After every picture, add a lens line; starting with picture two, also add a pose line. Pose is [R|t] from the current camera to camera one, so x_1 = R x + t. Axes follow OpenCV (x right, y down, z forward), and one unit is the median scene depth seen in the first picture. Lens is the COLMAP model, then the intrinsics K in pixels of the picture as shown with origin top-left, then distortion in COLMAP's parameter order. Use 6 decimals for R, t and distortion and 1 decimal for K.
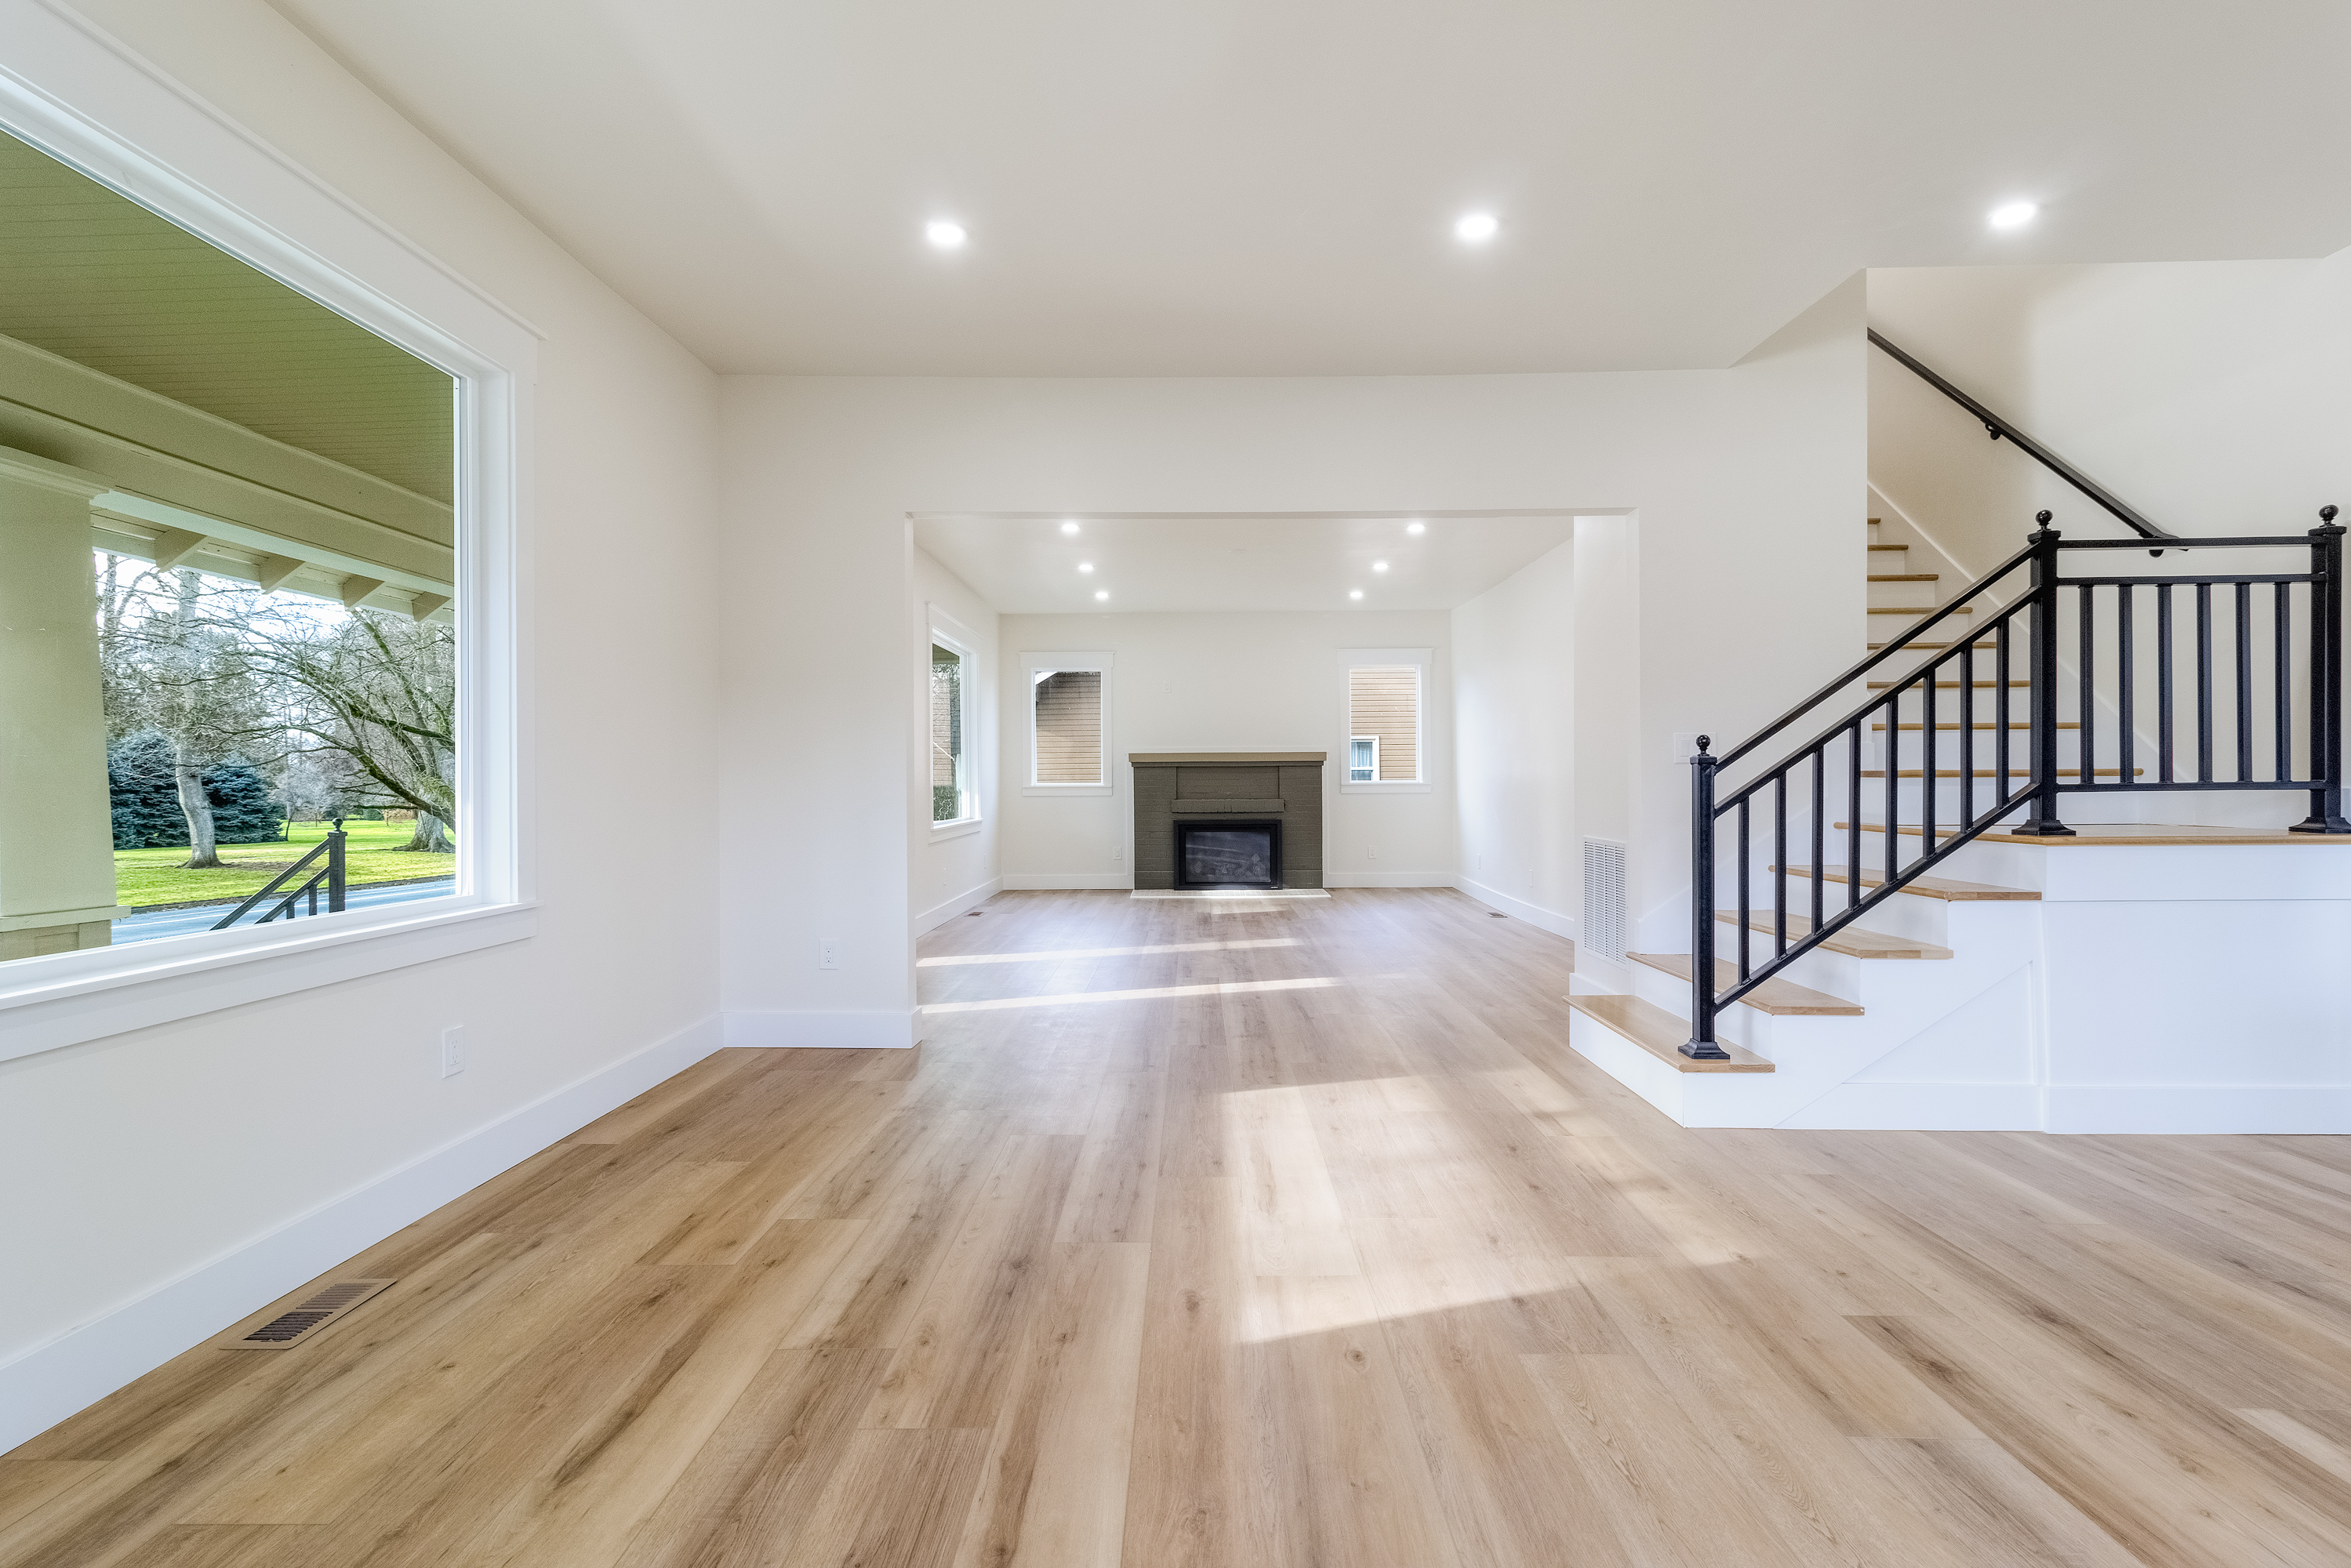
lens RADIAL K [[1094.7, 0, 1176.9], [0, 1094.7, 780.6], [0, 0, 1]] dist [-0.004886, -0.000605]
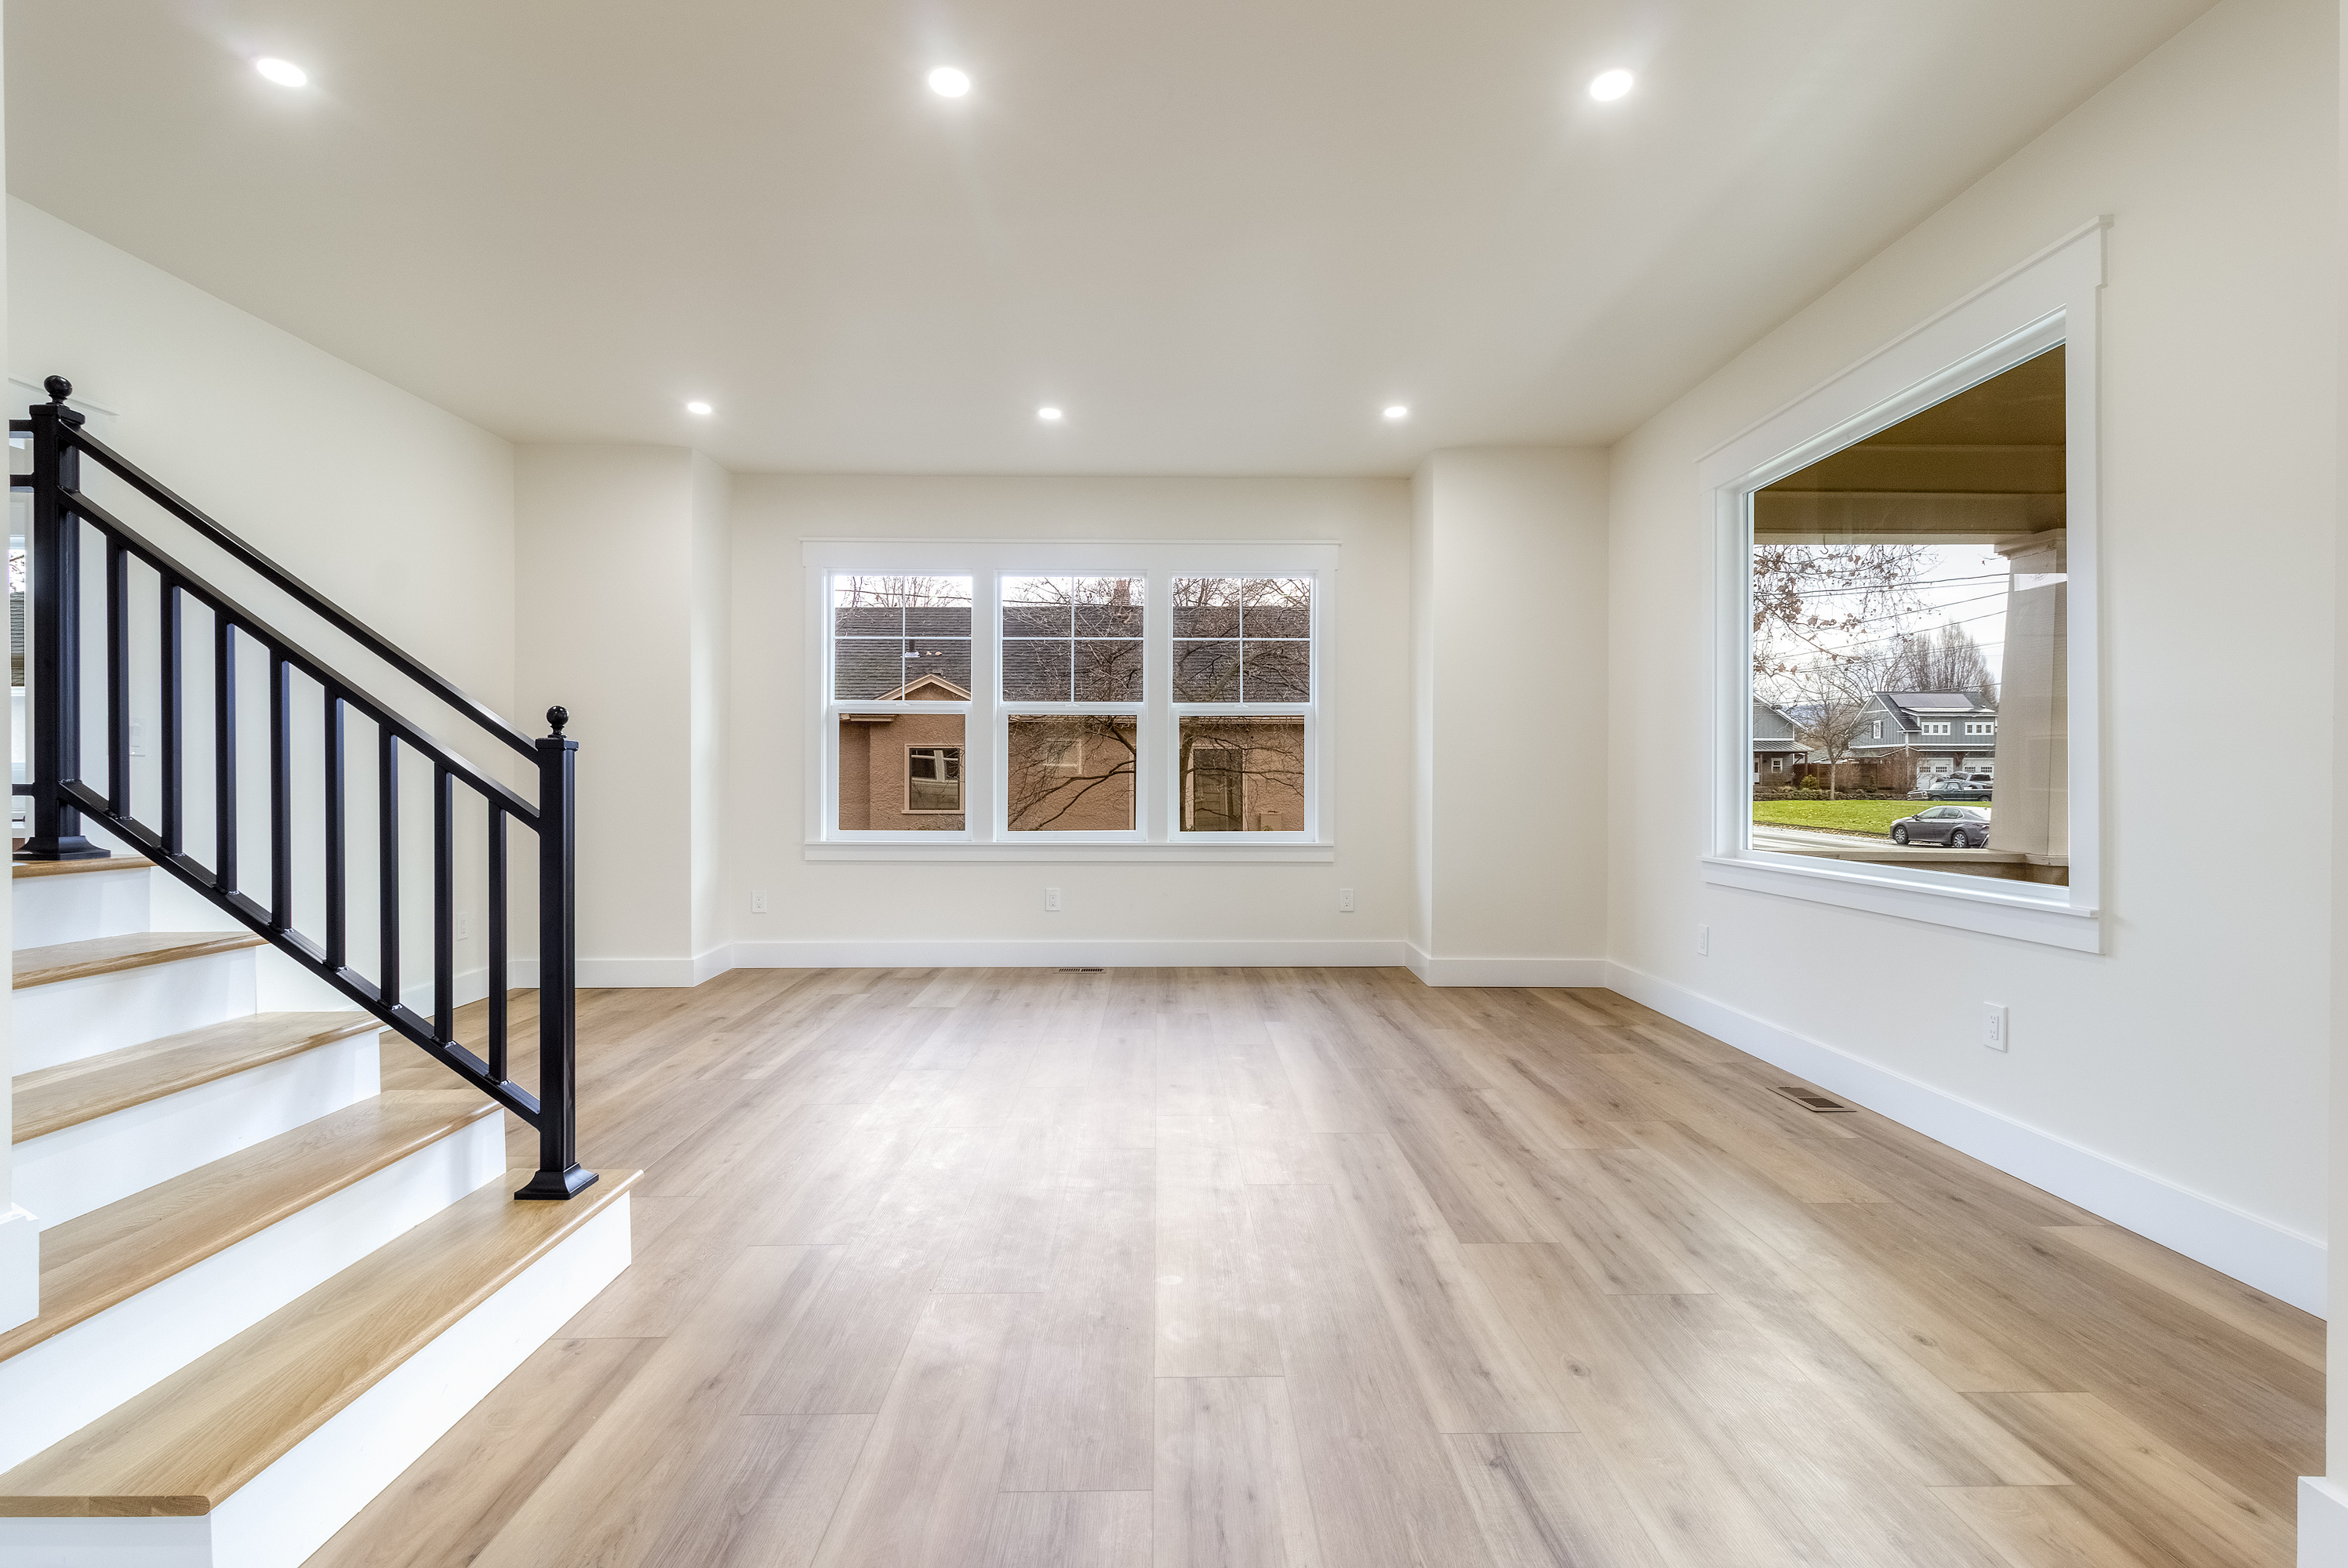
lens RADIAL K [[1093.3, 0, 1165.6], [0, 1093.3, 789.2], [0, 0, 1]] dist [-0.004886, -0.000605]
pose [[-0.999722, 0.007432, -0.022397, 0.160846], [0.007260, 0.999944, 0.007756, 0.005508], [0.022453, 0.007591, -0.999719, 2.089840]]
